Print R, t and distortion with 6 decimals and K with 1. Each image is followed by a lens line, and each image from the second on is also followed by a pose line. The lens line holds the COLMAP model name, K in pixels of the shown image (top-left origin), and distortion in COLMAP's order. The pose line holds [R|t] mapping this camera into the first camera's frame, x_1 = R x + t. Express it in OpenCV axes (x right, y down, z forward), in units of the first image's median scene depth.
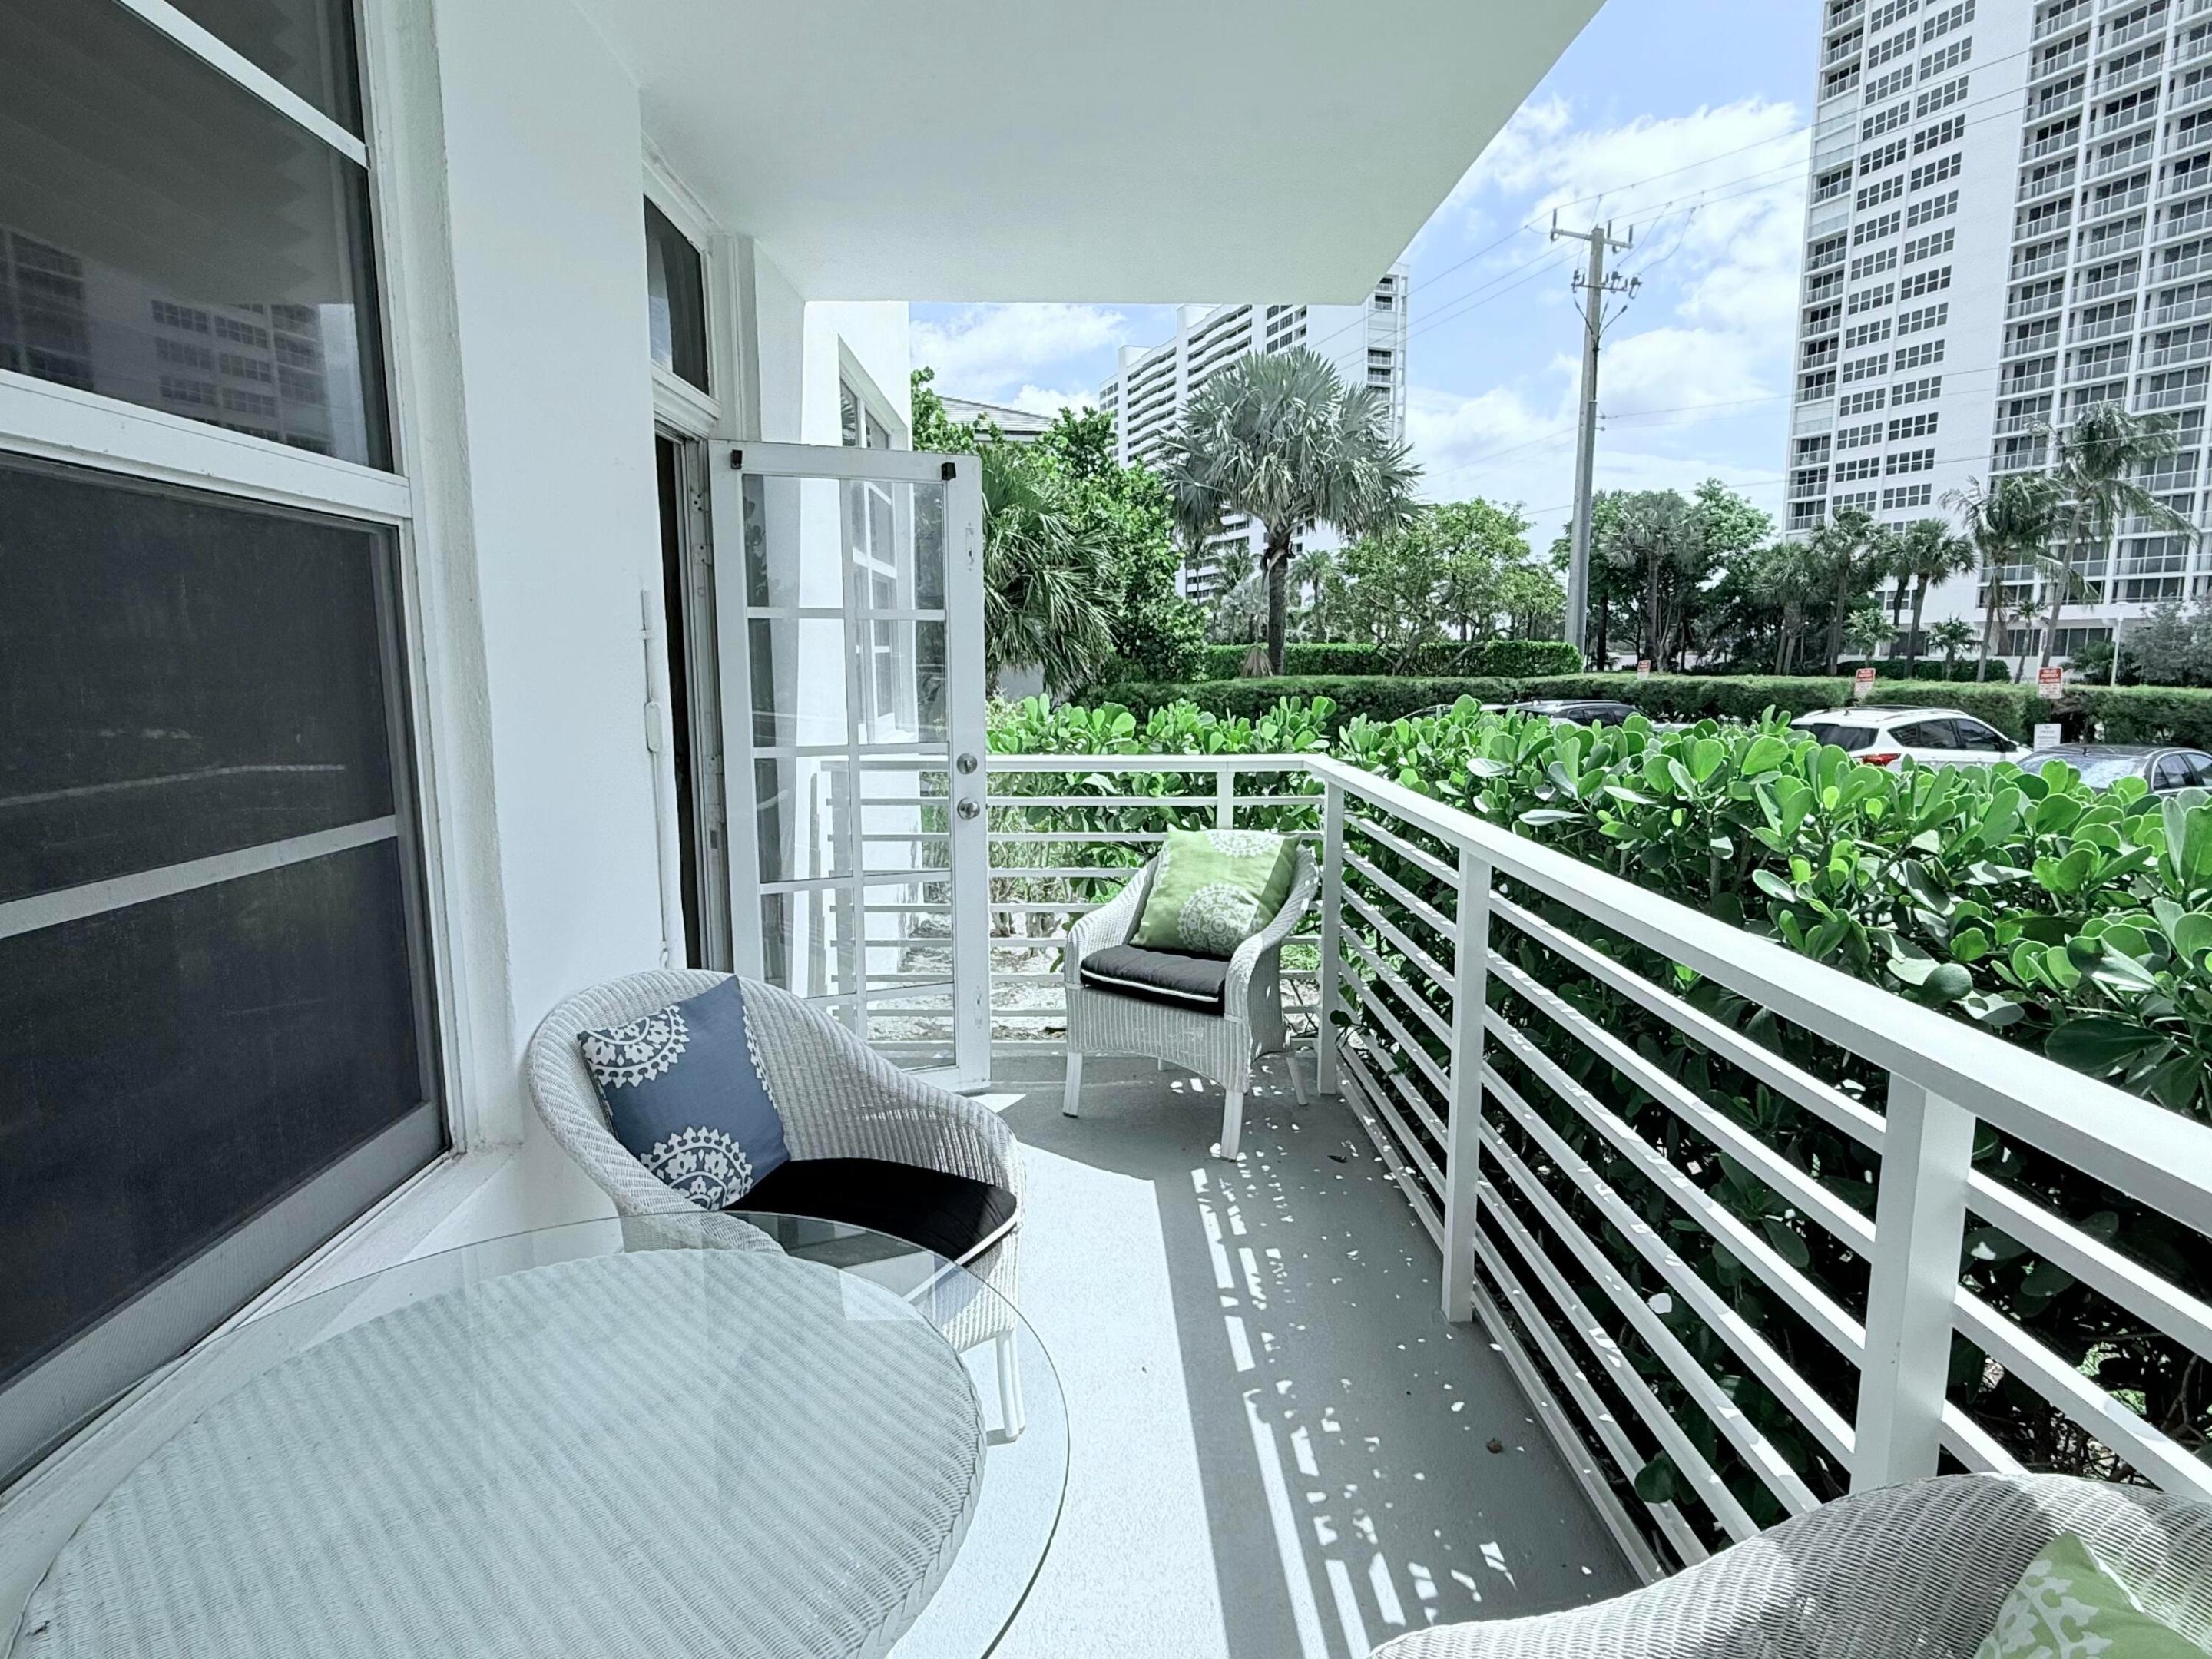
lens RADIAL K [[1210.3, 0, 1106.1], [0, 1210.3, 828.4], [0, 0, 1]] dist [0.001230, 0.001197]
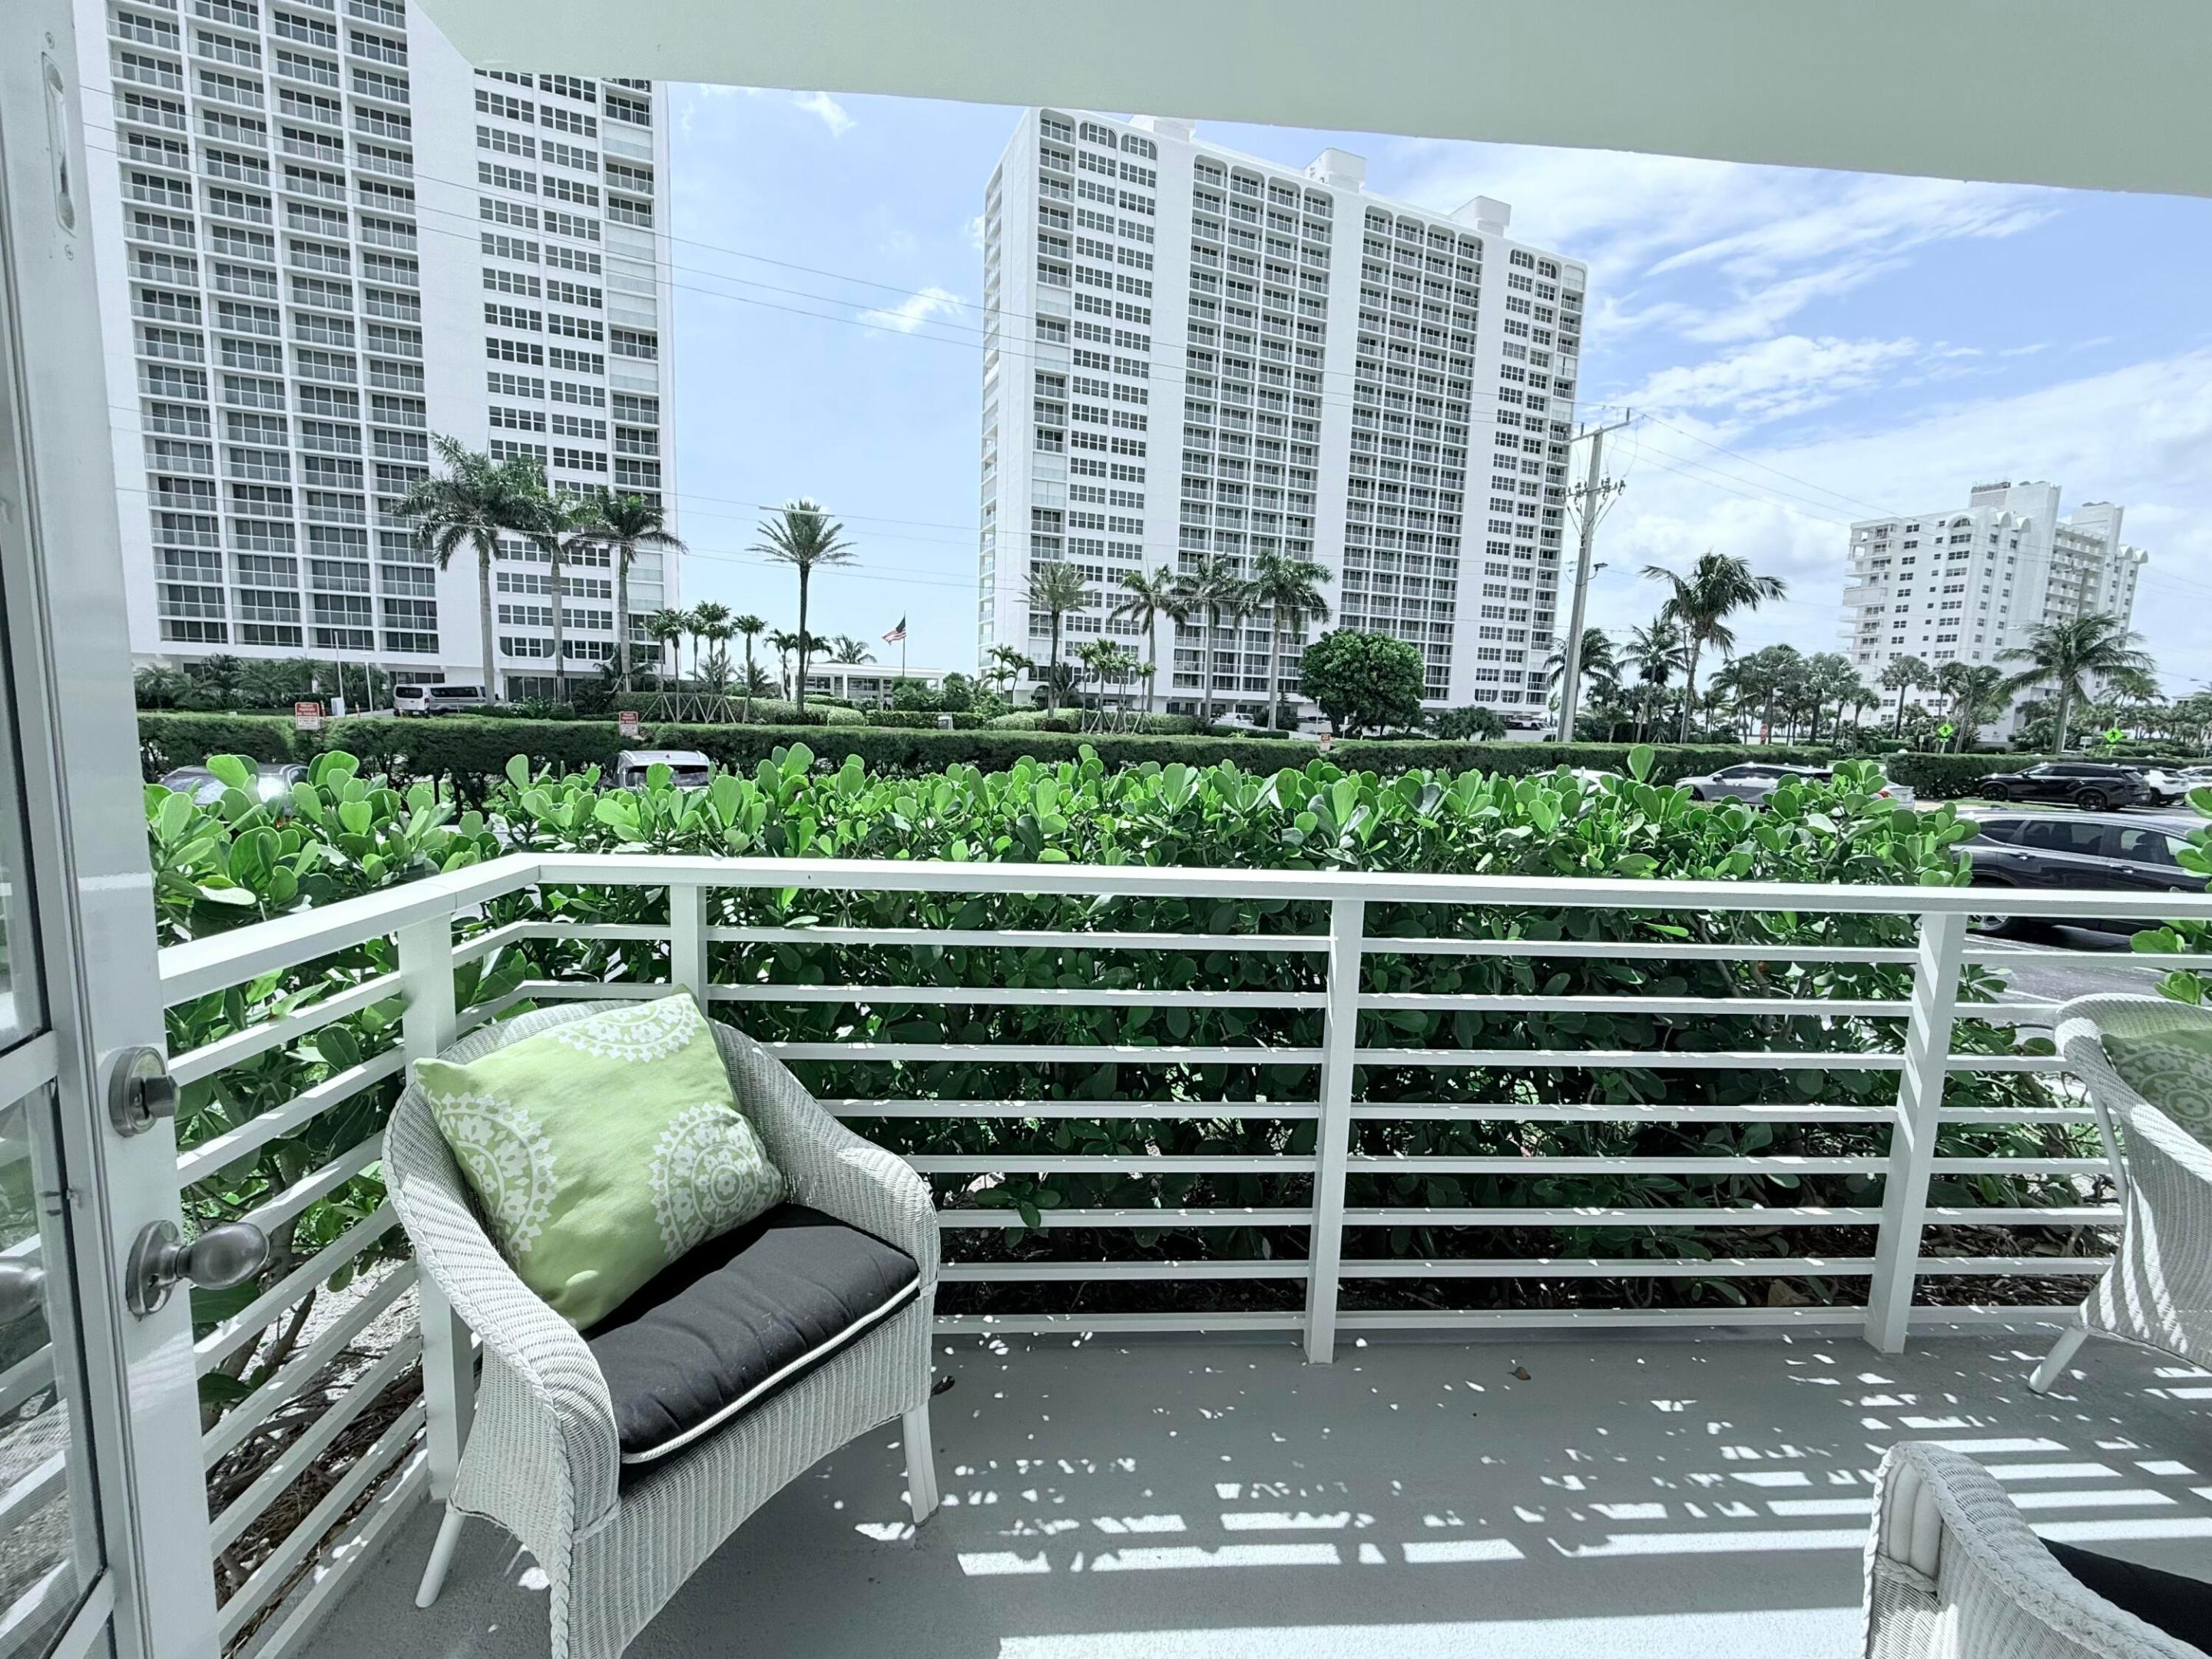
lens RADIAL K [[944.5, 0, 1108.3], [0, 944.5, 838.1], [0, 0, 1]] dist [-0.000457, 0.000025]
pose [[-0.054977, -0.118976, 0.991374, -0.377036], [0.108382, 0.986298, 0.124377, -0.118722], [-0.992588, 0.114285, -0.041329, 1.045136]]
